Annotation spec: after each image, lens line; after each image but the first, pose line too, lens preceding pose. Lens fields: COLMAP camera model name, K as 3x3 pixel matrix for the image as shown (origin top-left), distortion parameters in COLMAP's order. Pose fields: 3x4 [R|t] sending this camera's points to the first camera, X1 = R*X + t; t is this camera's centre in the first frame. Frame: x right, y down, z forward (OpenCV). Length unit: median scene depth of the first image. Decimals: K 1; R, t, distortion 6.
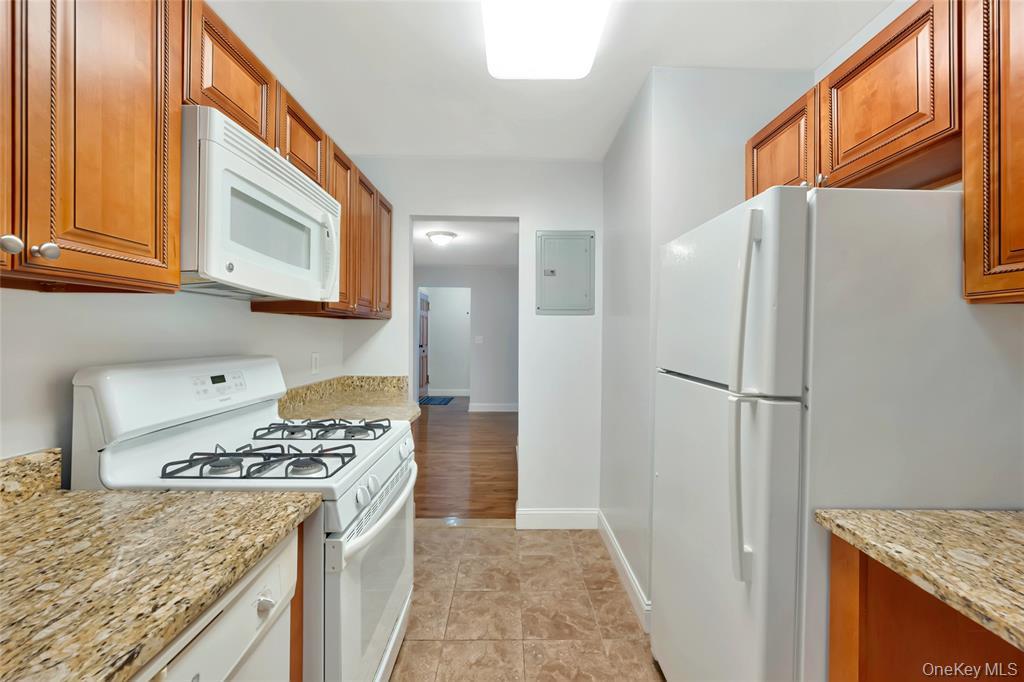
lens RADIAL K [[415.8, 0, 512.0], [0, 415.8, 341.0], [0, 0, 1]] dist [-0.000085, 0.000315]
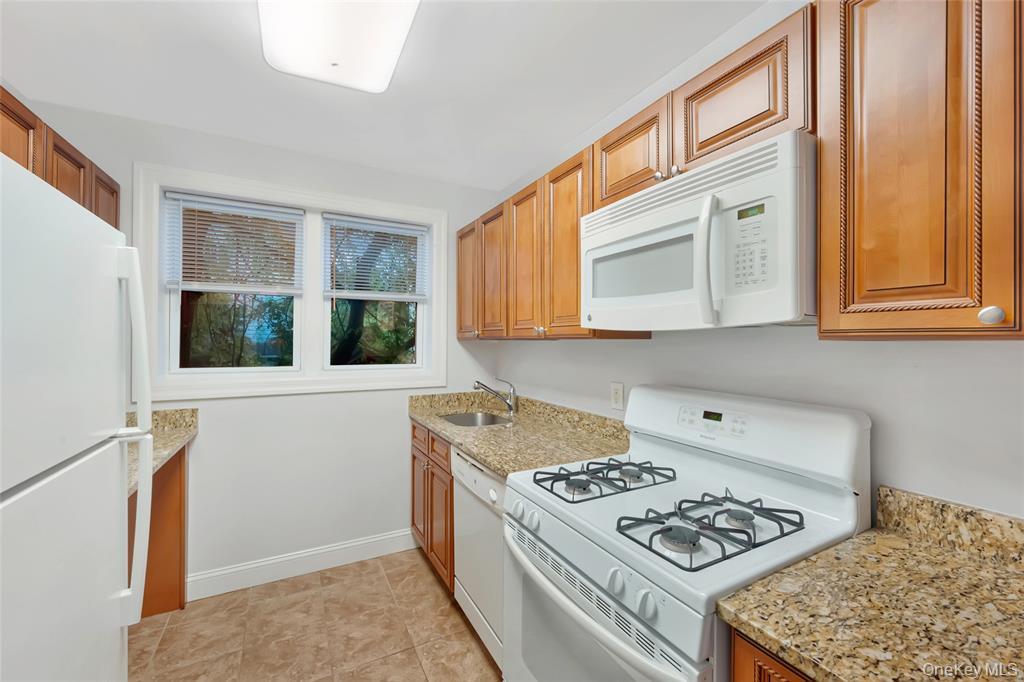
lens RADIAL K [[415.8, 0, 512.0], [0, 415.8, 341.0], [0, 0, 1]] dist [-0.000085, 0.000315]
pose [[-0.883610, -0.009647, -0.468123, 0.172891], [-0.018247, 0.999738, 0.013840, -0.092563], [0.467867, 0.020771, -0.883555, 1.724764]]
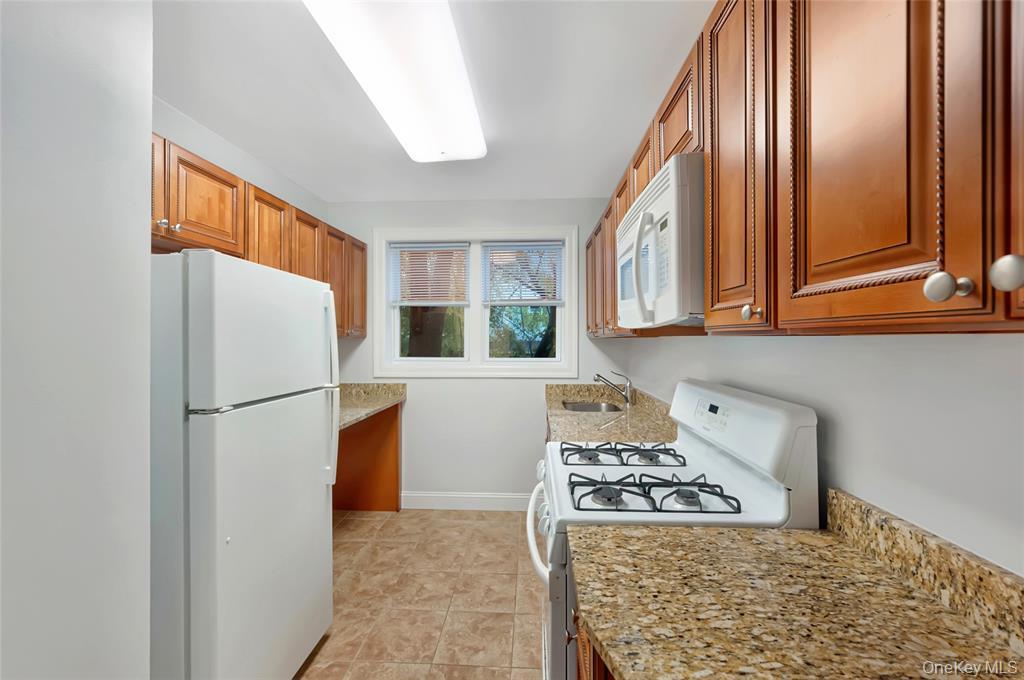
lens RADIAL K [[415.8, 0, 512.0], [0, 415.8, 340.0], [0, 0, 1]] dist [-0.000085, 0.000315]
pose [[-0.998091, -0.005605, 0.061506, -0.291936], [-0.004184, 0.999722, 0.023195, -0.102807], [-0.061619, 0.022894, -0.997837, 2.150488]]
